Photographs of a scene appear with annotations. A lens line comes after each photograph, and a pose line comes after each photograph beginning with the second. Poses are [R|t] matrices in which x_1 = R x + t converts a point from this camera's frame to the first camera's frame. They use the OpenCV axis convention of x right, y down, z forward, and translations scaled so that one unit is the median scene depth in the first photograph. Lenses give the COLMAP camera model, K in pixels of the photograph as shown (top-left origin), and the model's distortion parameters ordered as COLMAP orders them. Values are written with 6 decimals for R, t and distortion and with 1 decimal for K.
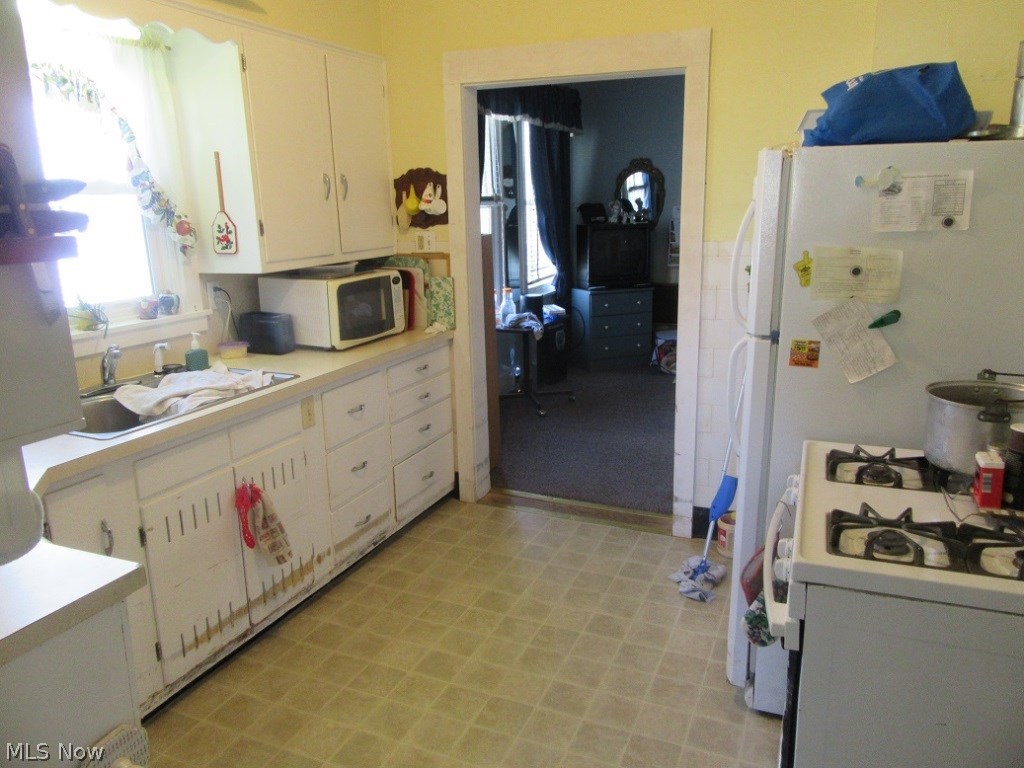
lens RADIAL K [[748.1, 0, 512.0], [0, 748.1, 384.0], [0, 0, 1]] dist [-0.008307, -0.003493]
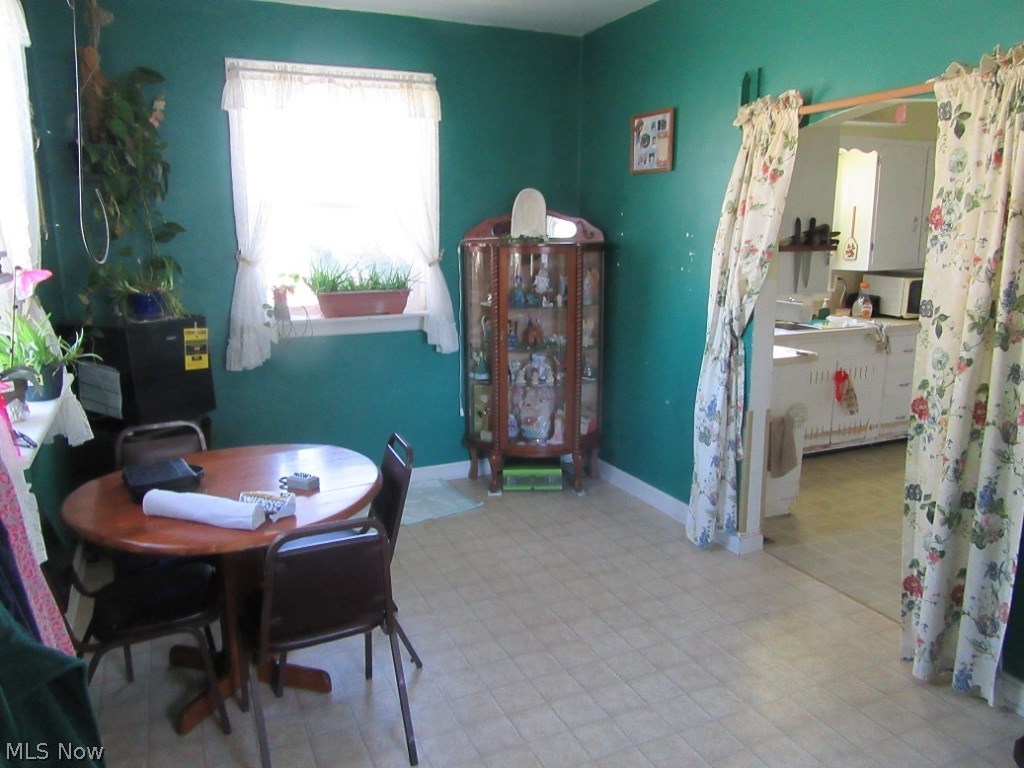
lens RADIAL K [[748.1, 0, 512.0], [0, 748.1, 384.0], [0, 0, 1]] dist [-0.008307, -0.003493]
pose [[0.739770, 0.157343, -0.654204, 0.266302], [-0.173930, 0.983947, 0.039970, 0.205931], [0.649991, 0.084217, 0.755261, -0.942151]]
